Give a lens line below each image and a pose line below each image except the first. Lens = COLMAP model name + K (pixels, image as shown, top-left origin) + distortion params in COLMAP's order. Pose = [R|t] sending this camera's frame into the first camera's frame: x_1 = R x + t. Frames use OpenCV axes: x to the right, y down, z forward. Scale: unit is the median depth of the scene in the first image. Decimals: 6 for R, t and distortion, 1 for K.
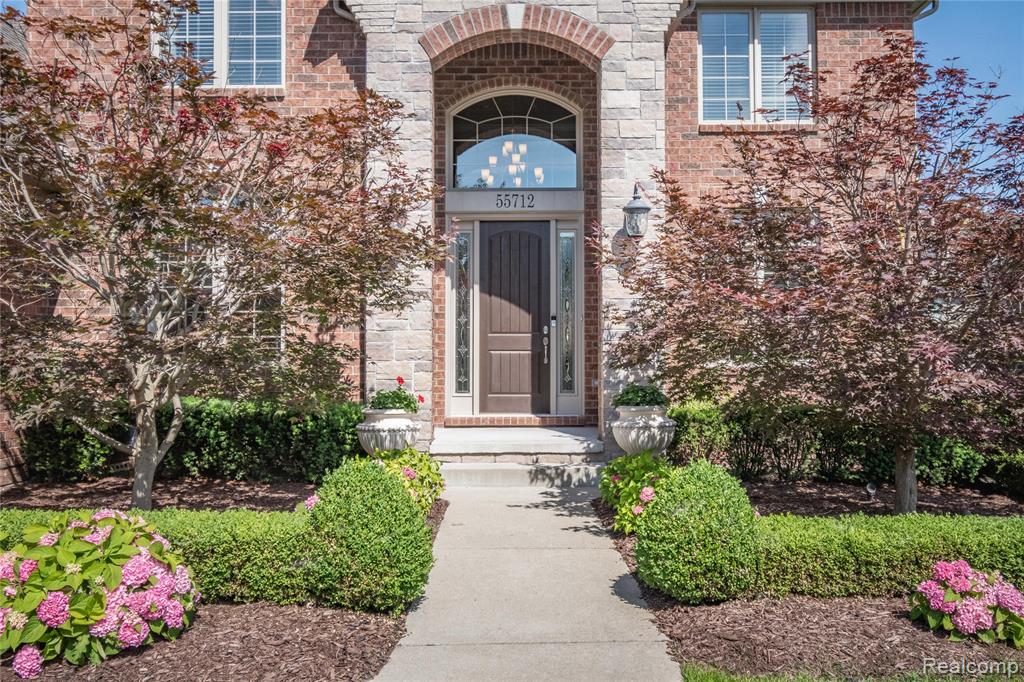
lens RADIAL K [[885.2, 0, 512.0], [0, 885.2, 341.0], [0, 0, 1]] dist [0.004723, 0.004572]
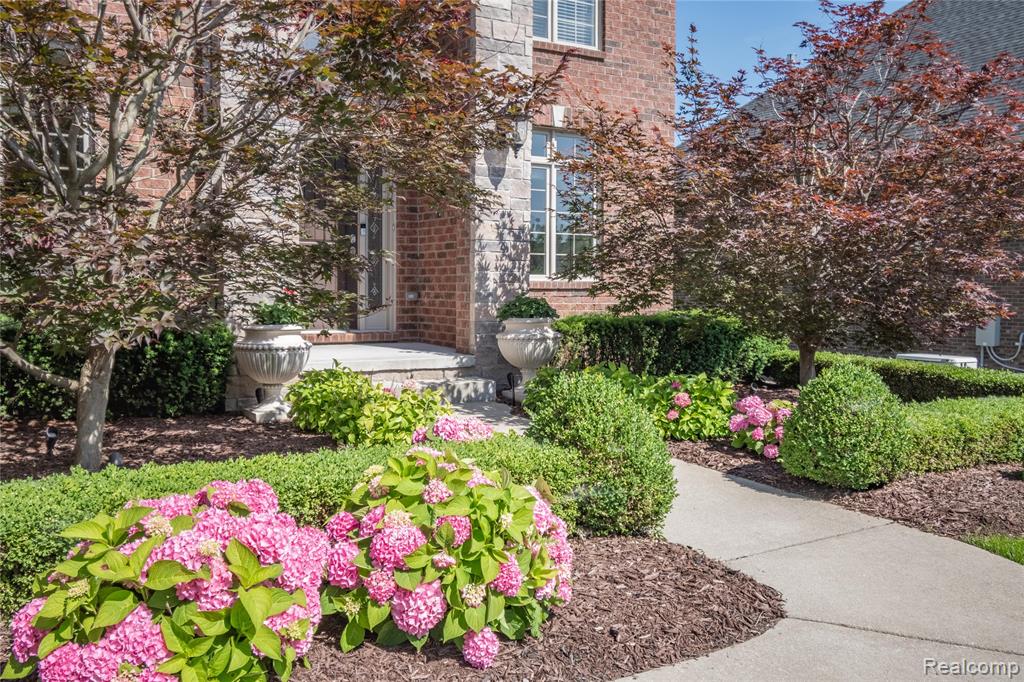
lens RADIAL K [[885.2, 0, 512.0], [0, 885.2, 341.0], [0, 0, 1]] dist [0.004723, 0.004572]
pose [[0.866570, -0.021893, 0.498575, -0.352723], [-0.023580, 0.996125, 0.084724, 0.014553], [-0.498498, -0.085176, 0.862696, 0.144413]]
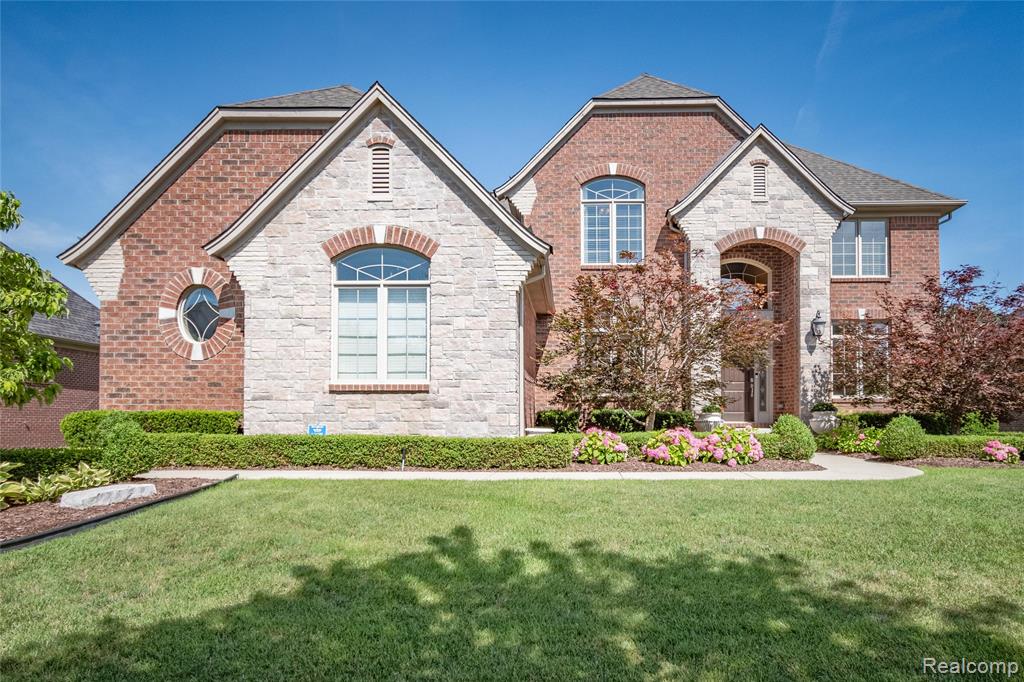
lens RADIAL K [[670.0, 0, 555.6], [0, 670.0, 408.3], [0, 0, 1]] dist [0.002365, 0.001582]
pose [[0.999751, 0.003236, -0.022086, -0.469754], [-0.003043, 0.999957, 0.008767, 0.049726], [0.022114, -0.008697, 0.999718, -0.664646]]
